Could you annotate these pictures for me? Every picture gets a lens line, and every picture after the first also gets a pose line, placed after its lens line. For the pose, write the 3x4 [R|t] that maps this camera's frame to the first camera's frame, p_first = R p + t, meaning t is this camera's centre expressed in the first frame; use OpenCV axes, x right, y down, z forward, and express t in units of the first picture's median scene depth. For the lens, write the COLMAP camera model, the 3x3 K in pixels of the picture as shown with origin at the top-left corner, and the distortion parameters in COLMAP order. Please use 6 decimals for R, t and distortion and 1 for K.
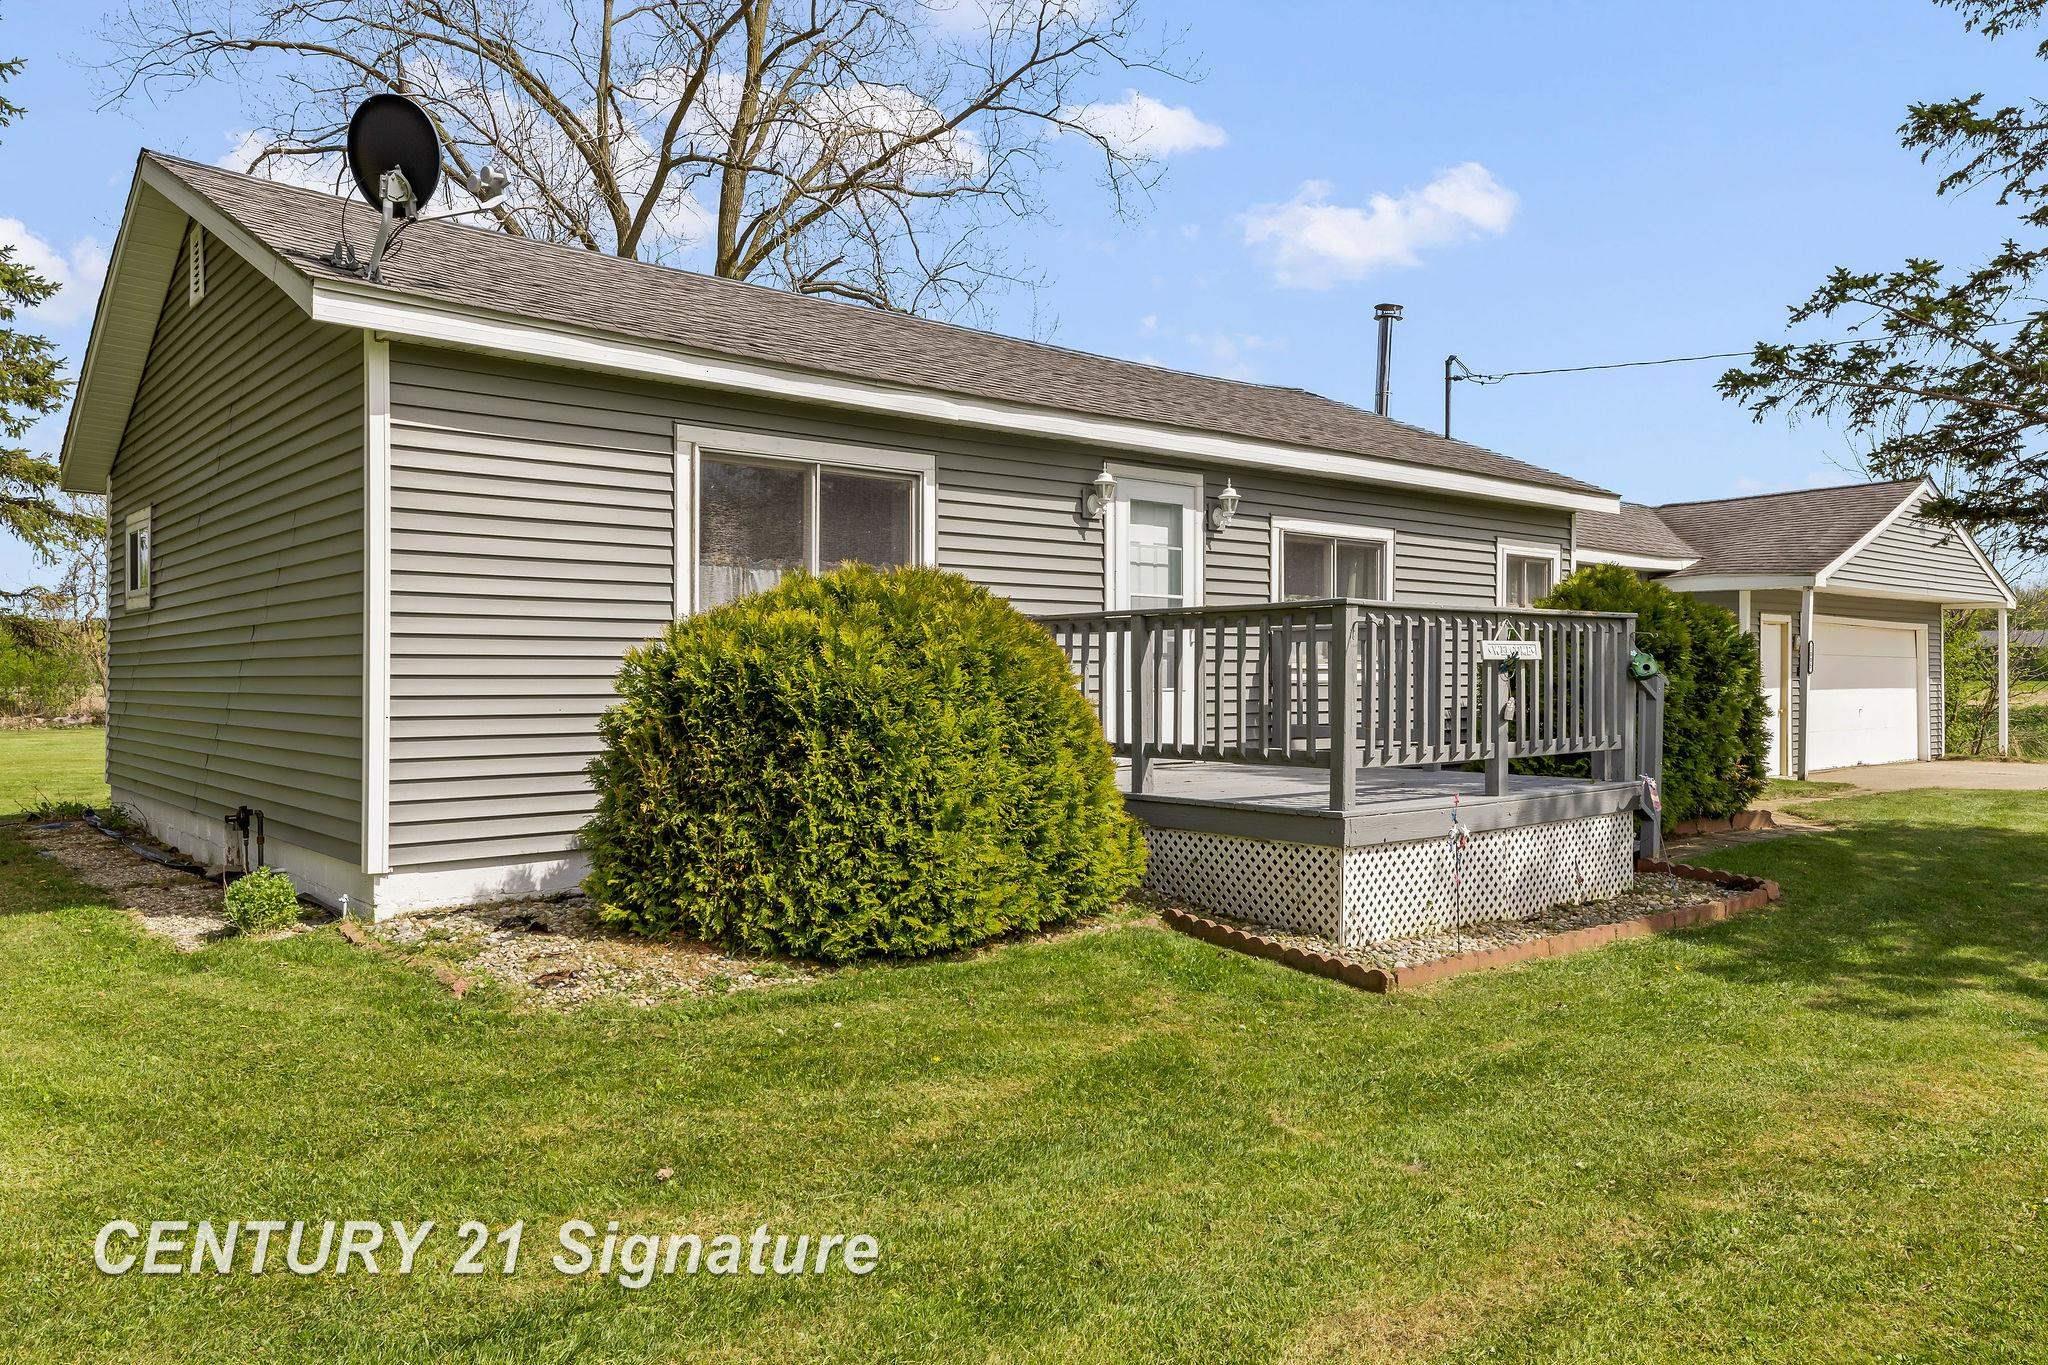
lens RADIAL K [[1443.6, 0, 1051.9], [0, 1443.6, 681.8], [0, 0, 1]] dist [0.000754, 0.003736]
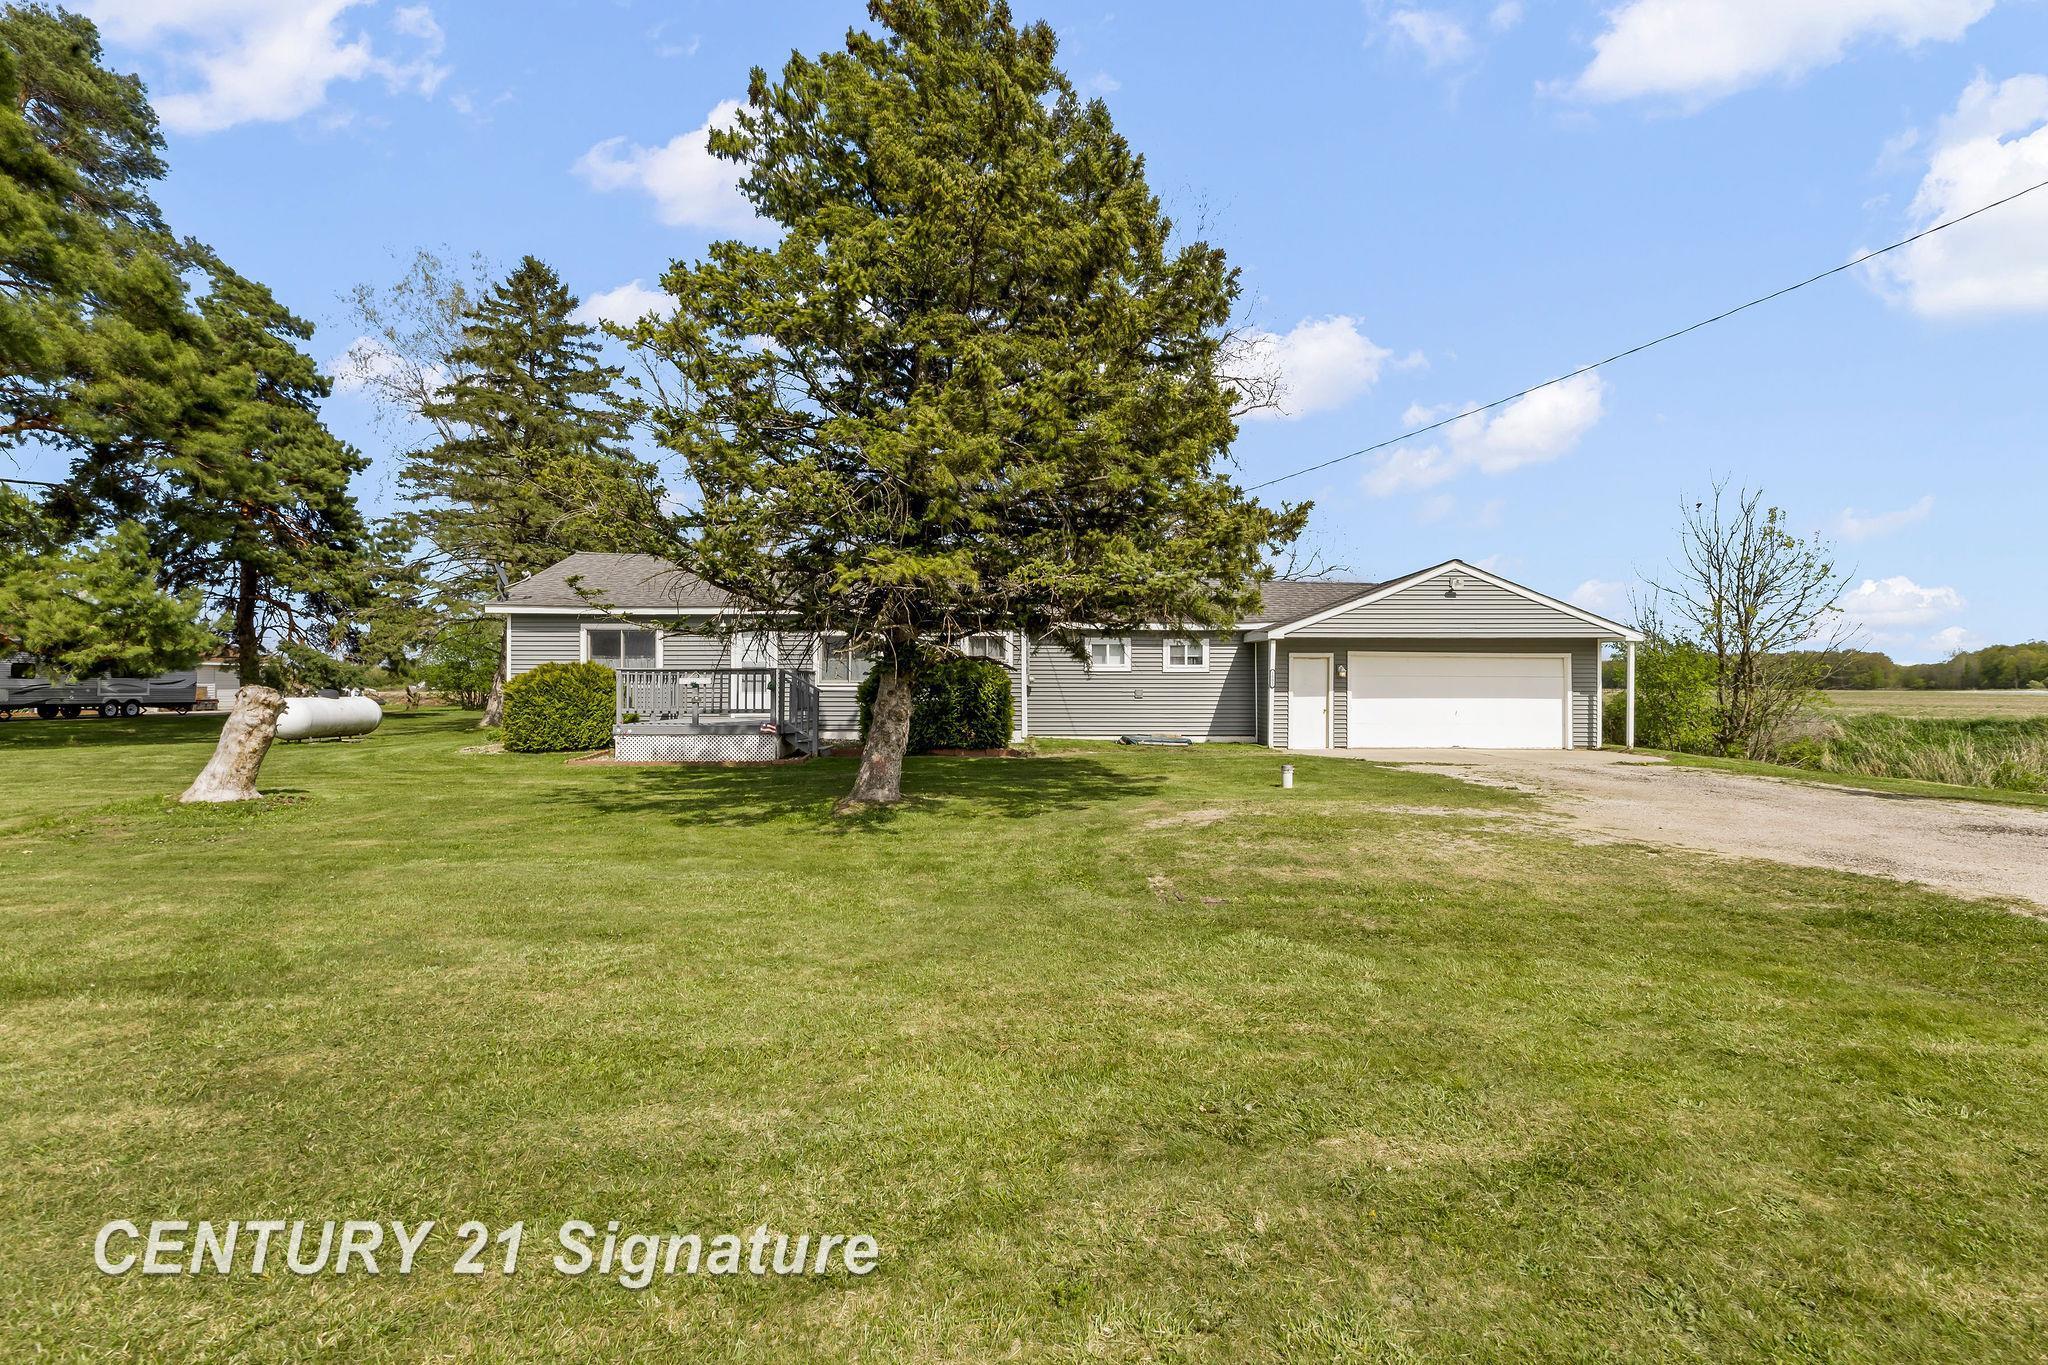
lens RADIAL K [[929.2, 0, 1036.8], [0, 929.2, 673.8], [0, 0, 1]] dist [-0.000062, -0.000034]
pose [[0.732305, -0.026113, -0.680476, 2.053123], [-0.001354, 0.999207, -0.039801, 0.045928], [0.680976, 0.030068, 0.731689, 0.002949]]
